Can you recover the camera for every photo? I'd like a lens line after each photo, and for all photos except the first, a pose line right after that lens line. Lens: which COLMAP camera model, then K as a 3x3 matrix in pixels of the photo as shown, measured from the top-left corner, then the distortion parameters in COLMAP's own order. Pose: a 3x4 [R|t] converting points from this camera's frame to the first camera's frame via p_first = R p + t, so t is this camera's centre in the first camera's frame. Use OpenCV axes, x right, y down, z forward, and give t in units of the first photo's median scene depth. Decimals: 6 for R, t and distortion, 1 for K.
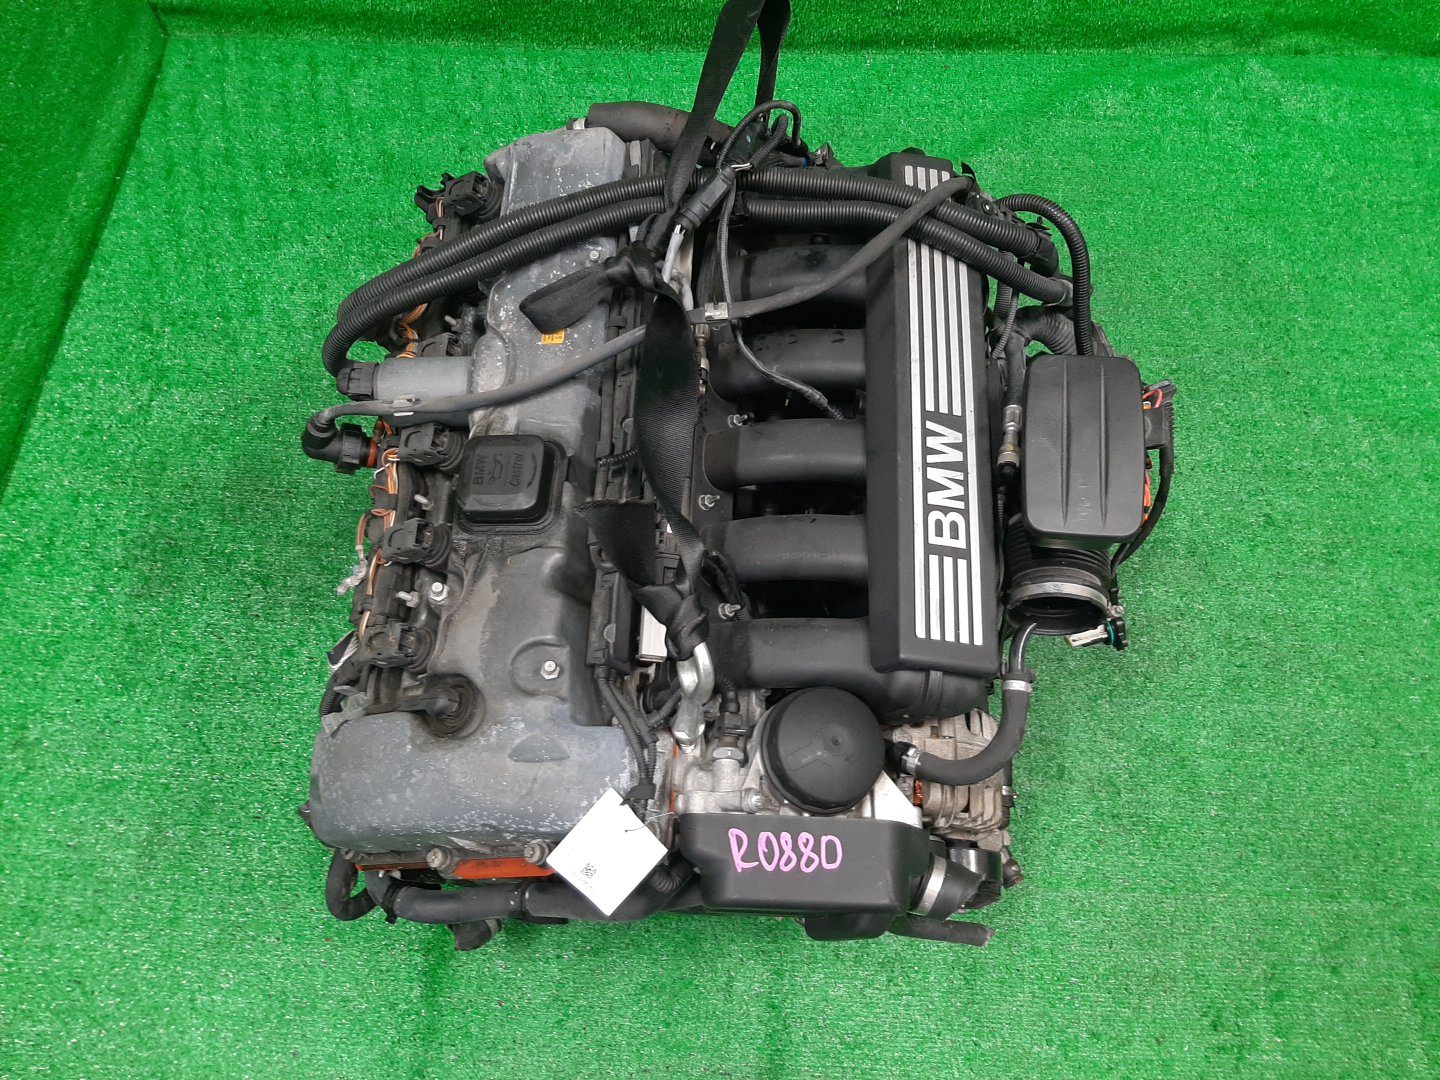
lens RADIAL K [[1102.3, 0, 720.0], [0, 1102.3, 540.0], [0, 0, 1]] dist [0.104434, -0.164586]
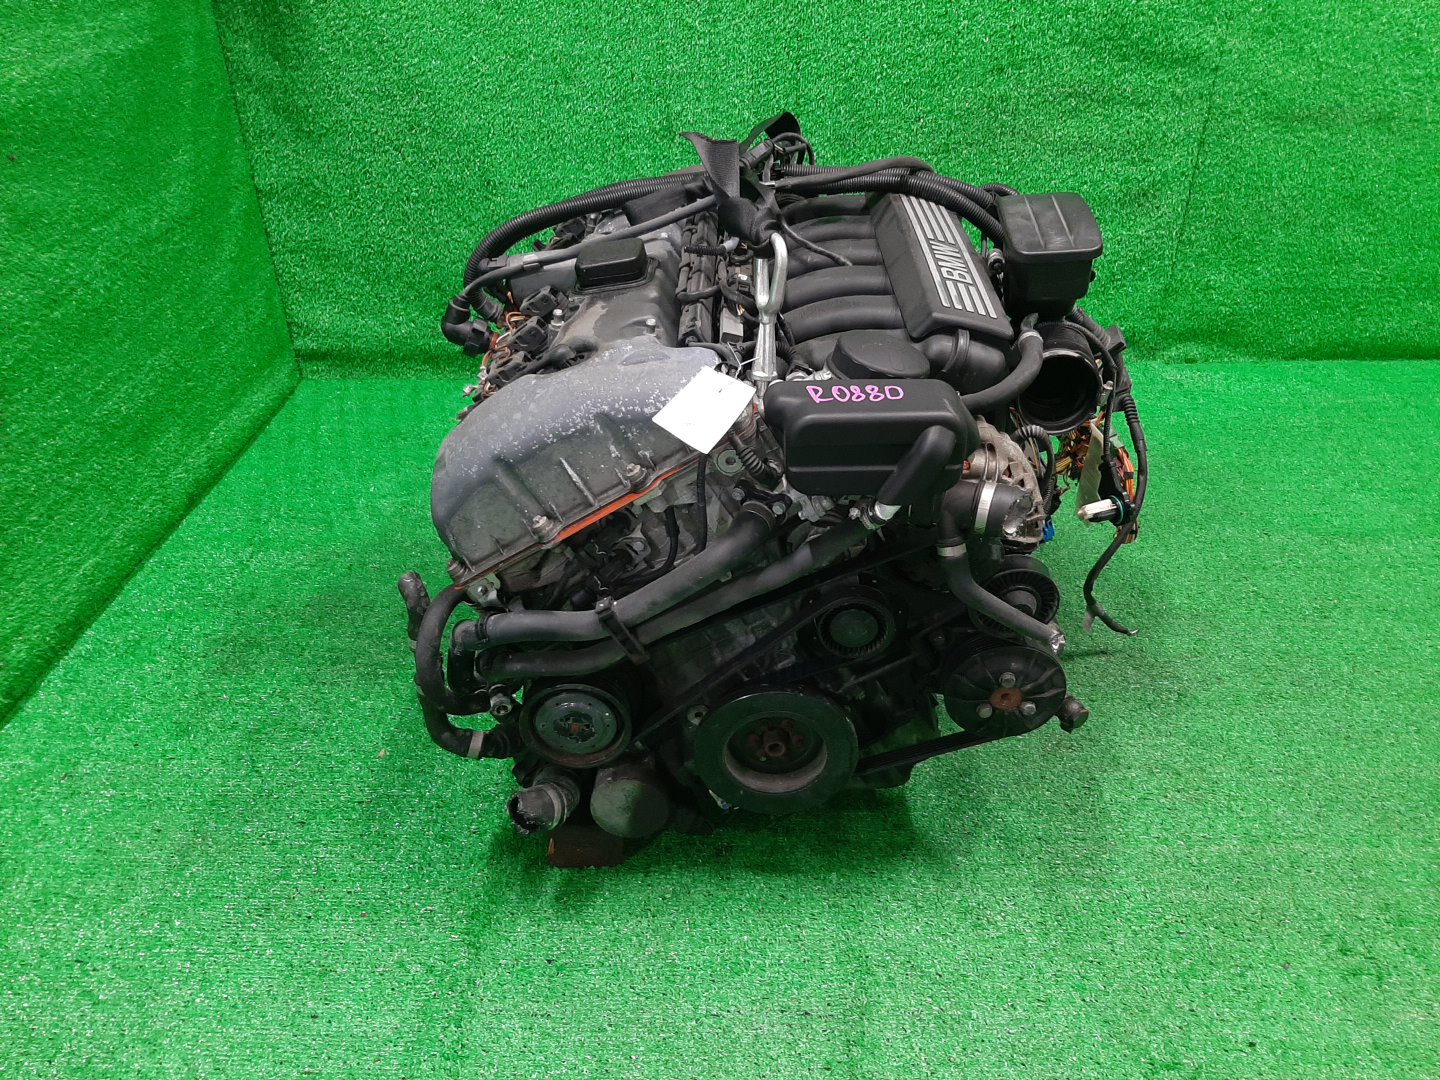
lens RADIAL K [[1102.3, 0, 720.0], [0, 1102.3, 540.0], [0, 0, 1]] dist [0.104434, -0.164586]
pose [[0.999554, -0.025838, 0.014998, -0.097438], [0.029834, 0.836585, -0.547024, 0.957079], [0.001587, 0.547227, 0.836983, 0.089300]]
